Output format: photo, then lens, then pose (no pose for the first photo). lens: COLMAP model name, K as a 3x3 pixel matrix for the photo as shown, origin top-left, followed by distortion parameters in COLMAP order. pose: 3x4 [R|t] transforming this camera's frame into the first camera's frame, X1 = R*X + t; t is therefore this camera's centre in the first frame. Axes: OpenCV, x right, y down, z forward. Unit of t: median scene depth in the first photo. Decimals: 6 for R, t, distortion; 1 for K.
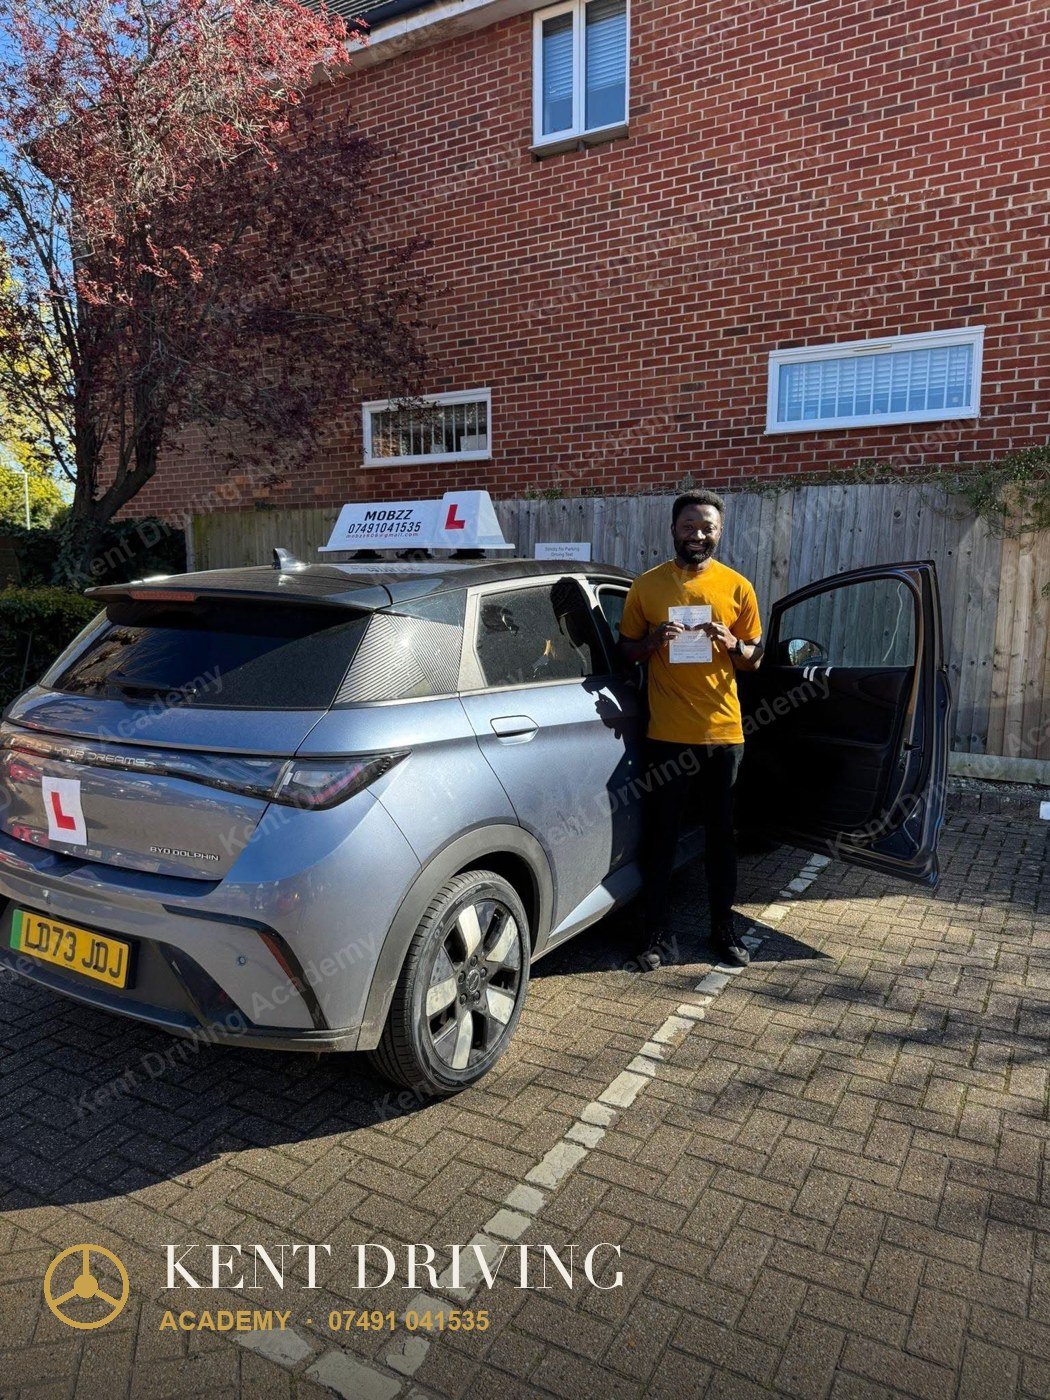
lens RADIAL K [[981.1, 0, 529.0], [0, 981.1, 696.9], [0, 0, 1]] dist [0.152331, -0.293197]
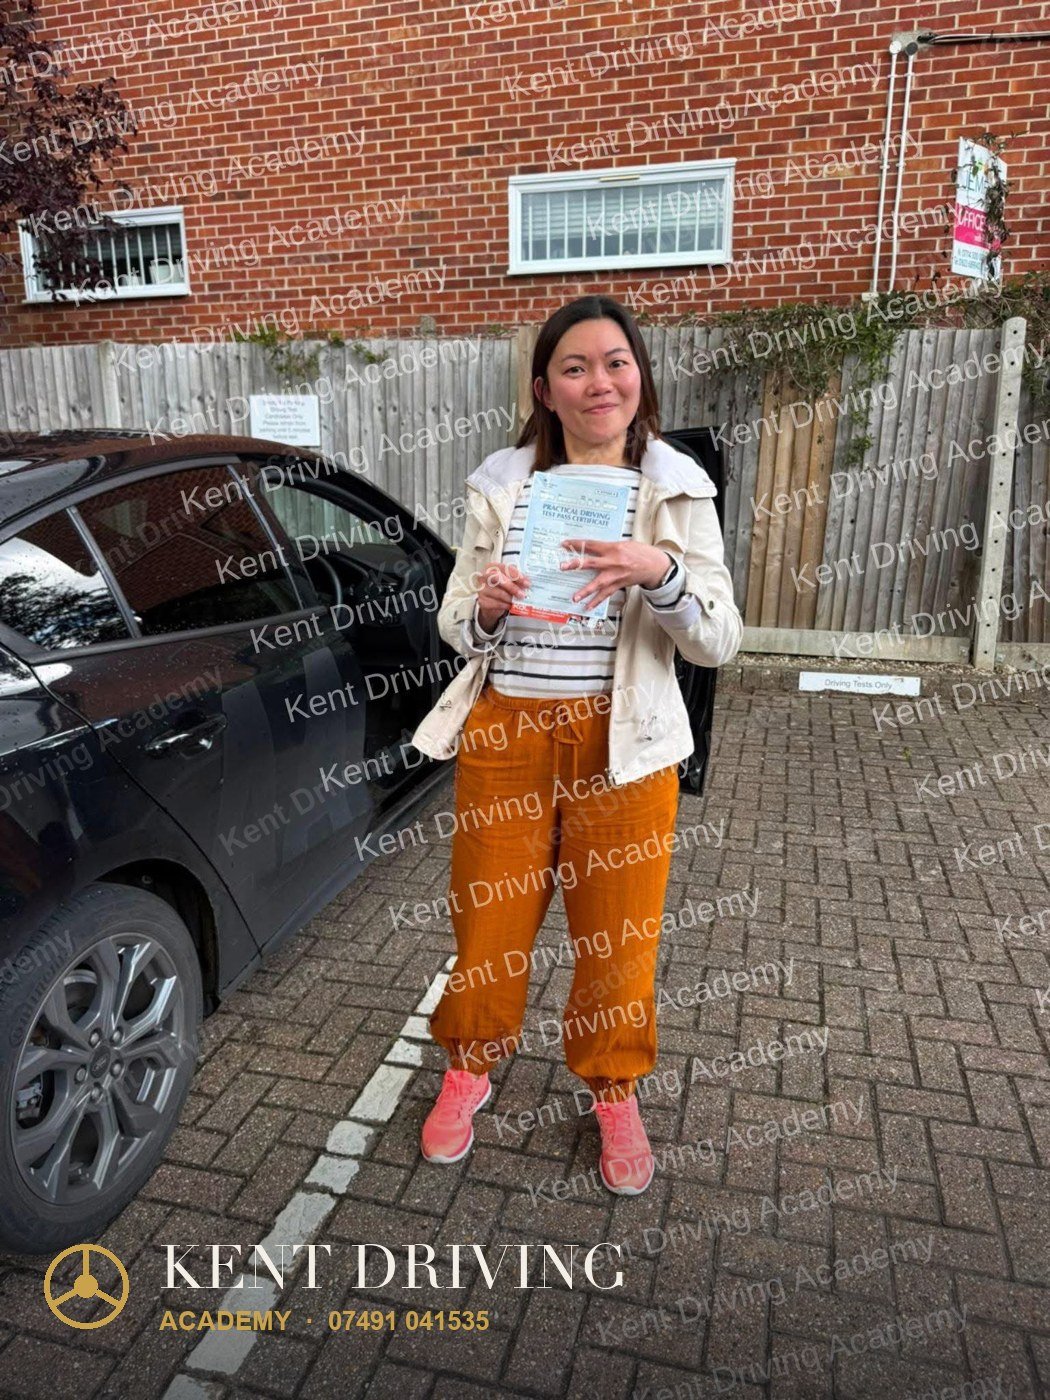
lens RADIAL K [[988.0, 0, 541.0], [0, 988.0, 702.5], [0, 0, 1]] dist [0.002015, -0.011552]
pose [[0.965032, -0.068875, 0.252921, 0.015645], [0.035125, 0.990139, 0.135610, -0.003601], [-0.259767, -0.121984, 0.957936, 0.101858]]
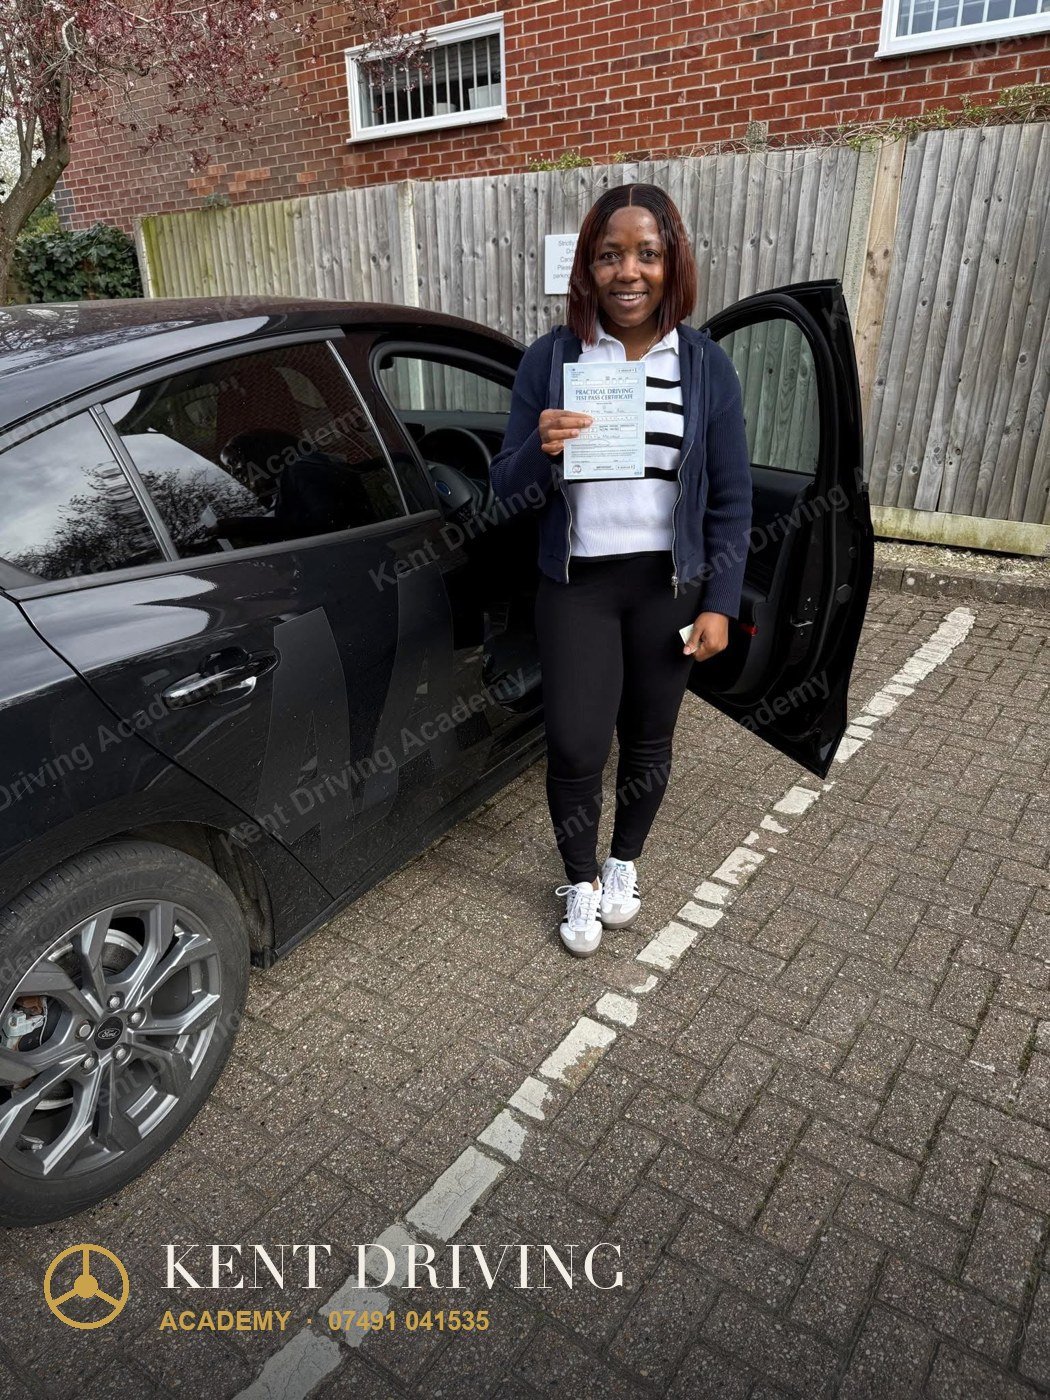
lens RADIAL K [[988.6, 0, 525.0], [0, 988.6, 700.0], [0, 0, 1]] dist [0.016640, -0.024744]
pose [[0.994184, 0.014361, -0.106729, 0.075336], [0.014981, 0.962988, 0.269129, -0.021609], [0.106644, -0.269163, 0.957172, 0.195108]]
